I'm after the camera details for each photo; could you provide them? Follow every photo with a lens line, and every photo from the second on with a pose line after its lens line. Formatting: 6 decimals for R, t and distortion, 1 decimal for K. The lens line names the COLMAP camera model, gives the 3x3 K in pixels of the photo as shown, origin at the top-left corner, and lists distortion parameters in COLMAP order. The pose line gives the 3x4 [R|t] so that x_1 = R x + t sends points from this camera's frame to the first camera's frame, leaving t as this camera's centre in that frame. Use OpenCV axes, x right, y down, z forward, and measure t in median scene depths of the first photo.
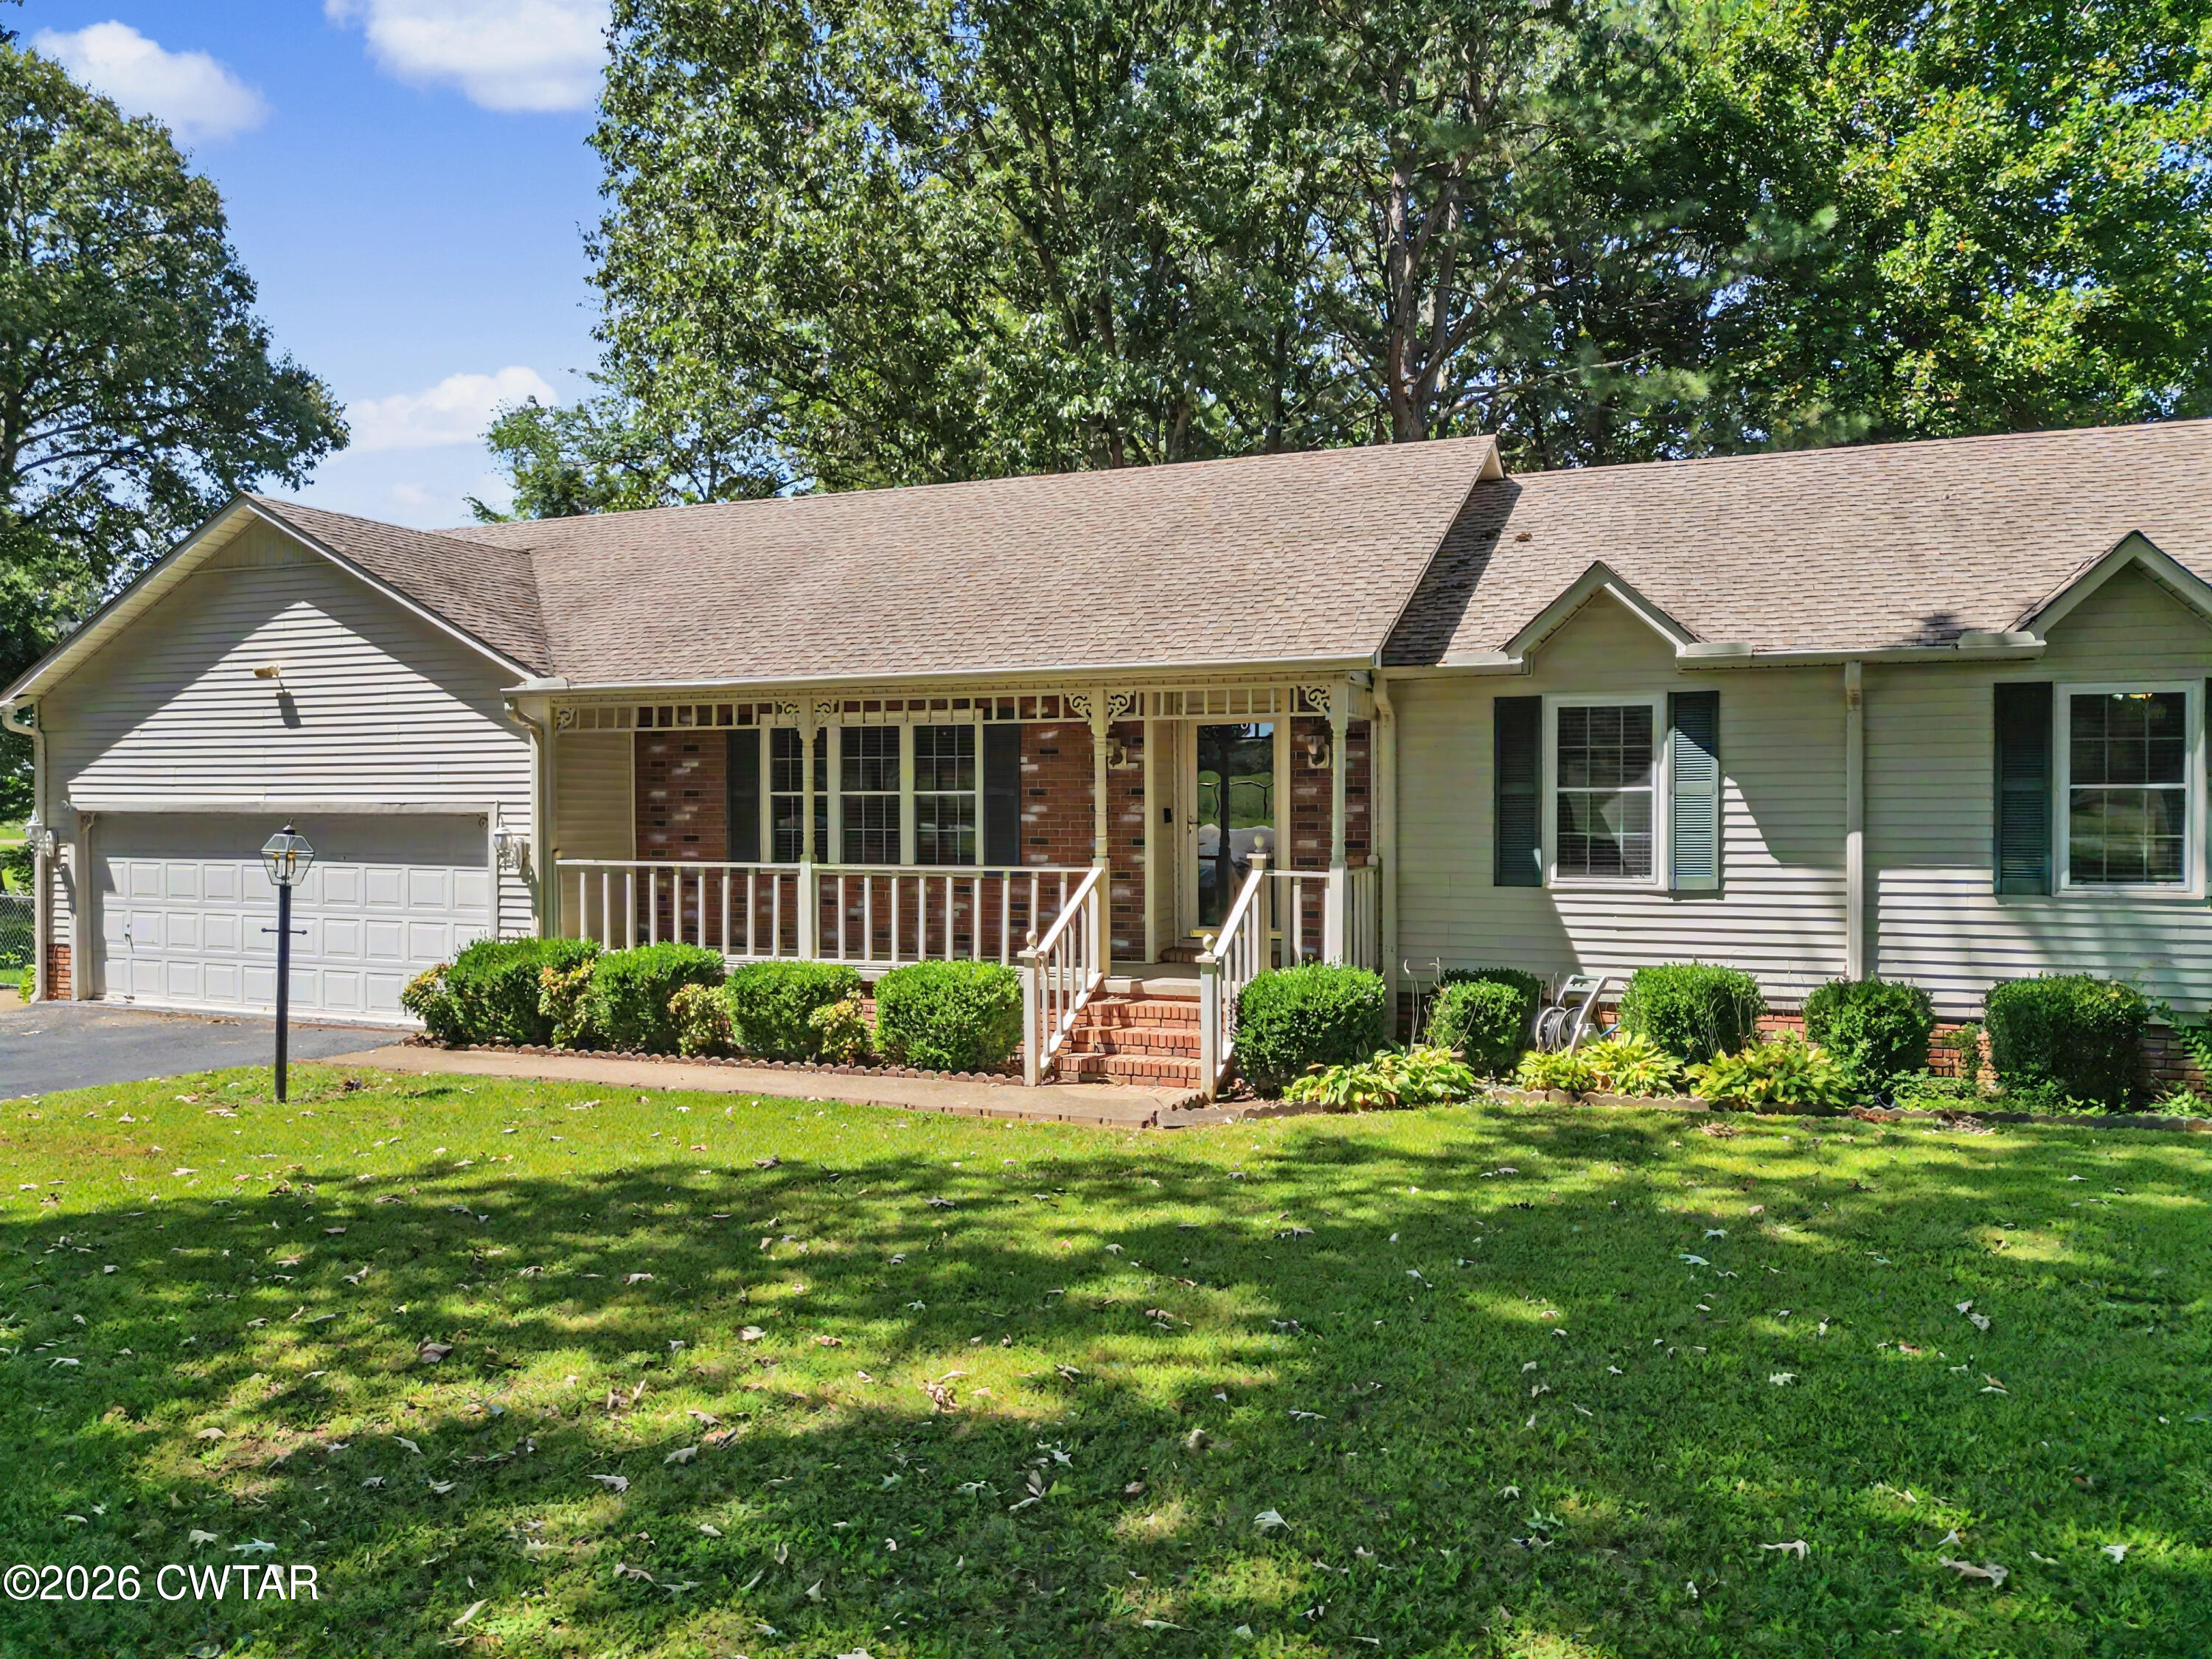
lens RADIAL K [[1617.3, 0, 1106.0], [0, 1617.3, 829.5], [0, 0, 1]] dist [-0.030673, -0.002255]
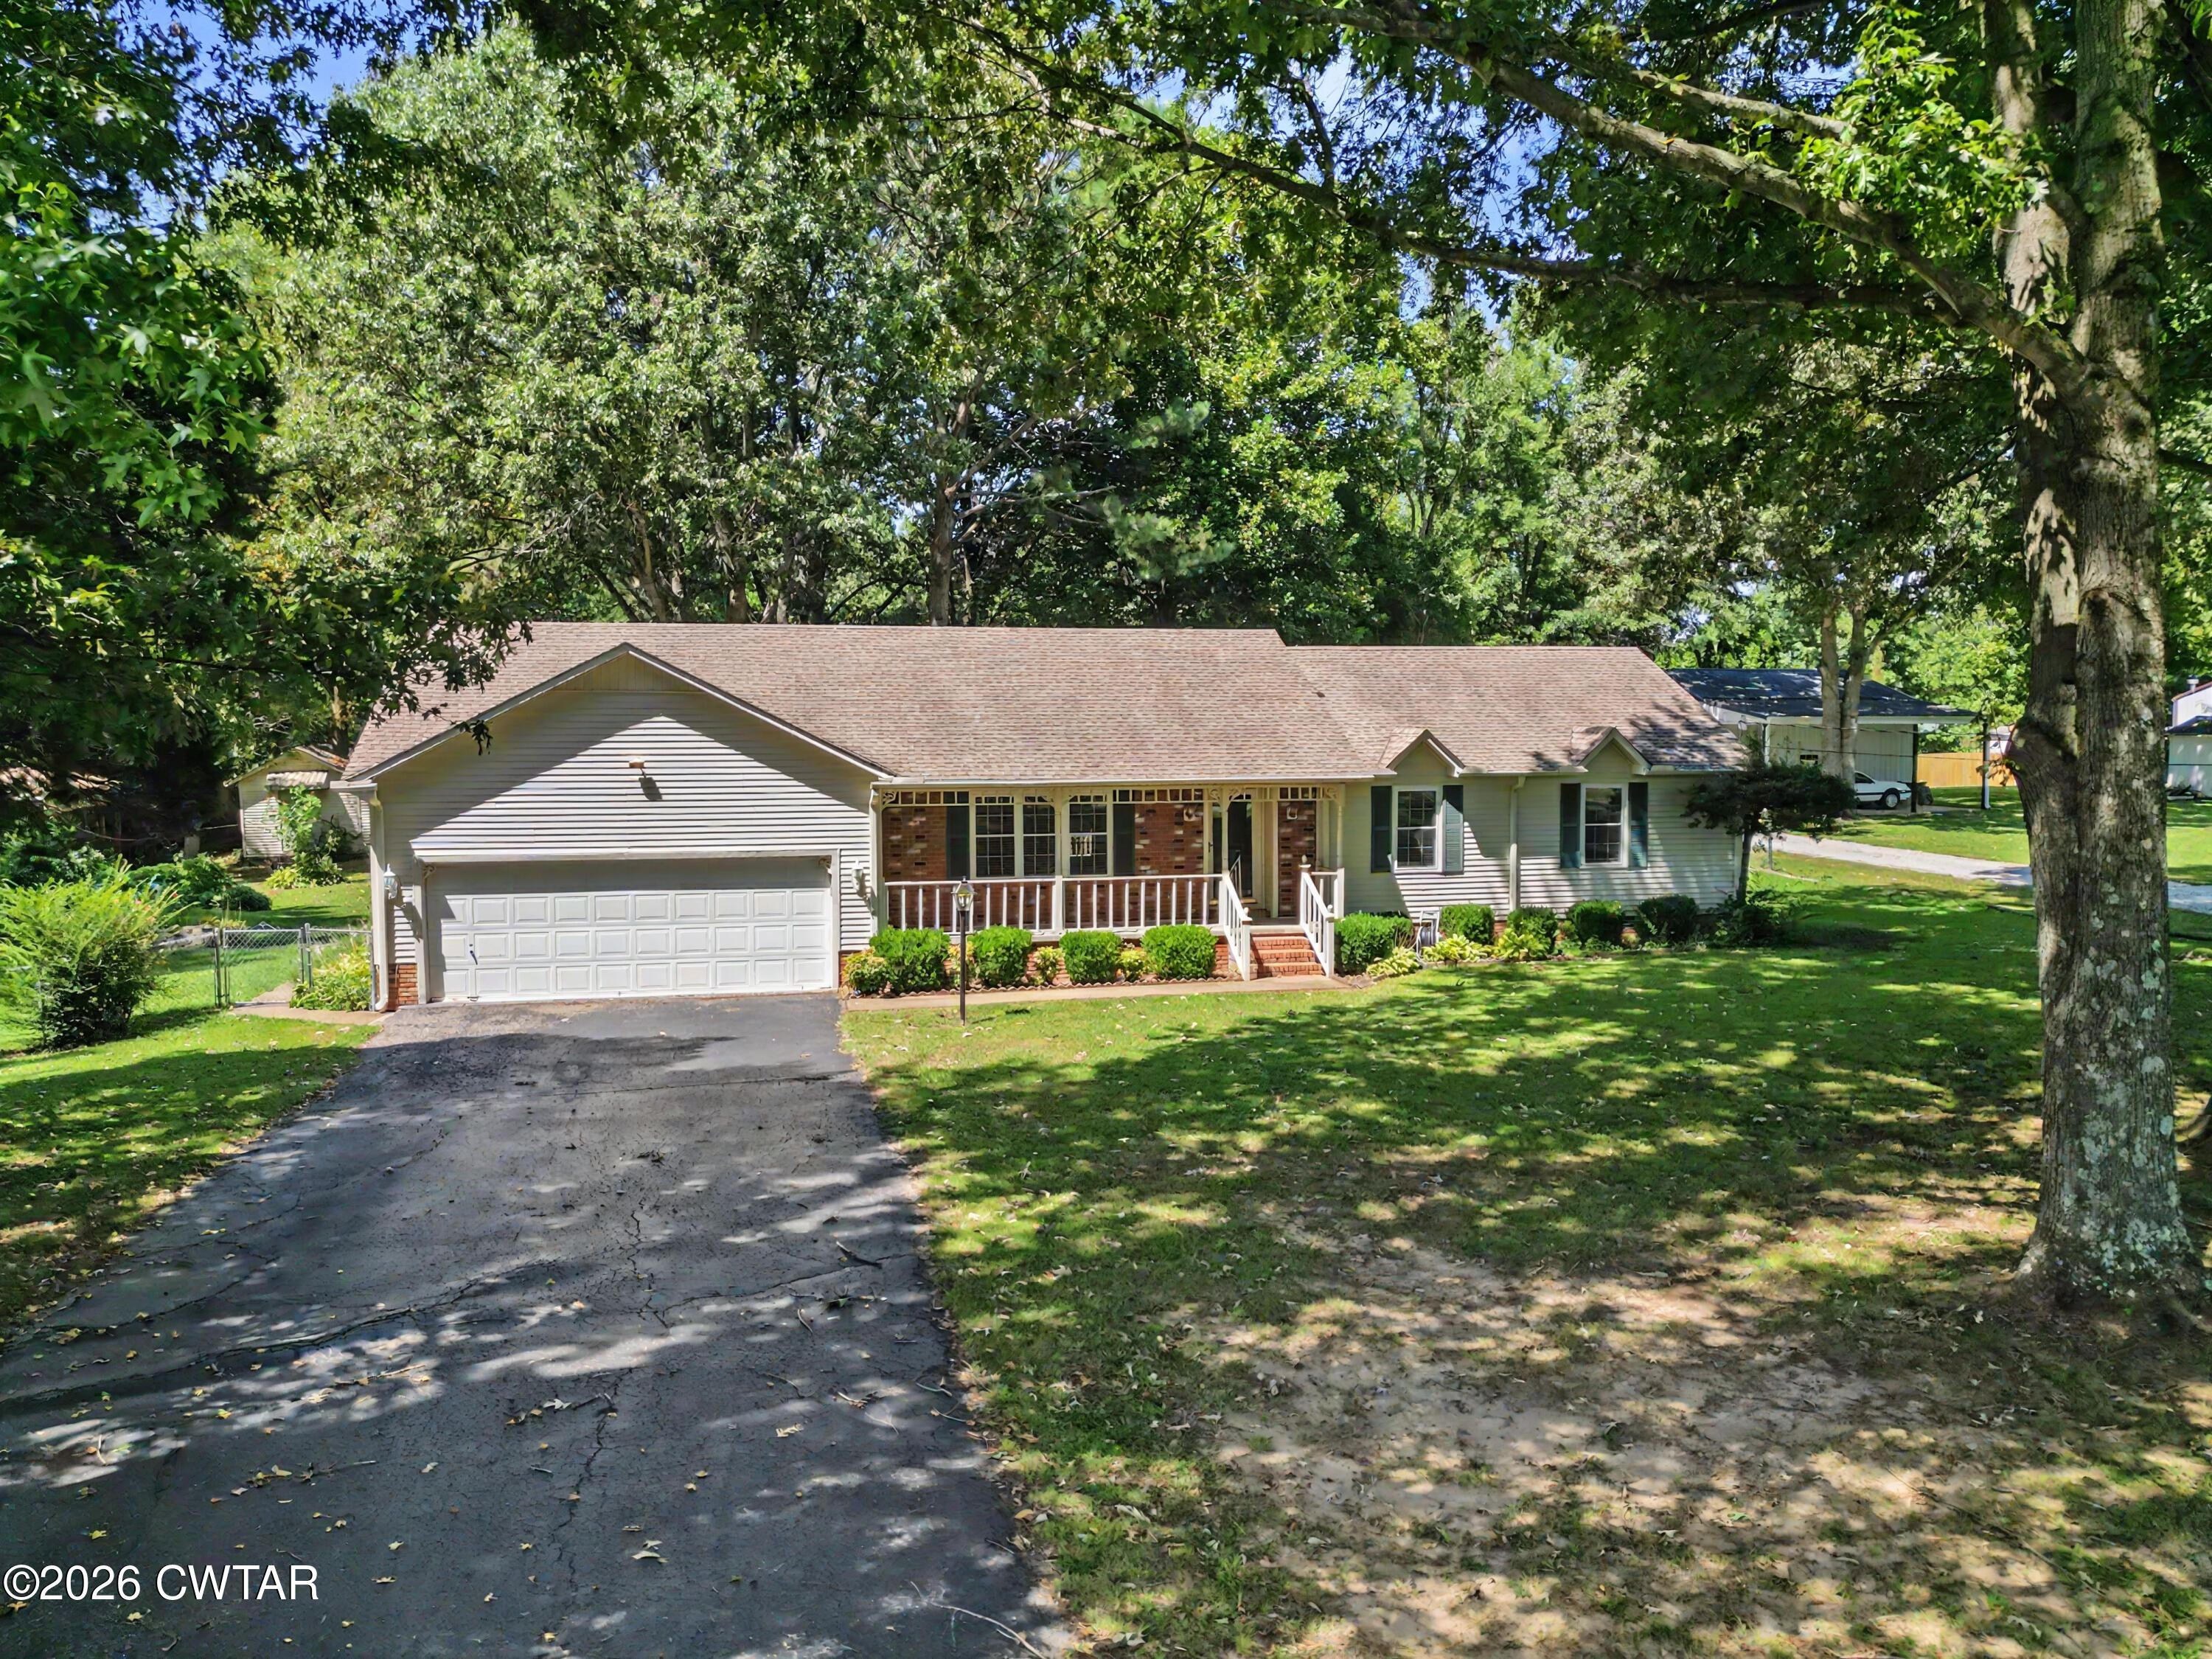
lens RADIAL K [[1617.3, 0, 1106.0], [0, 1617.3, 829.5], [0, 0, 1]] dist [-0.030673, -0.002255]
pose [[0.824349, -0.037840, 0.564815, -1.116377], [0.012827, 0.998756, 0.048192, -0.115392], [-0.565936, -0.032482, 0.823809, -0.515076]]
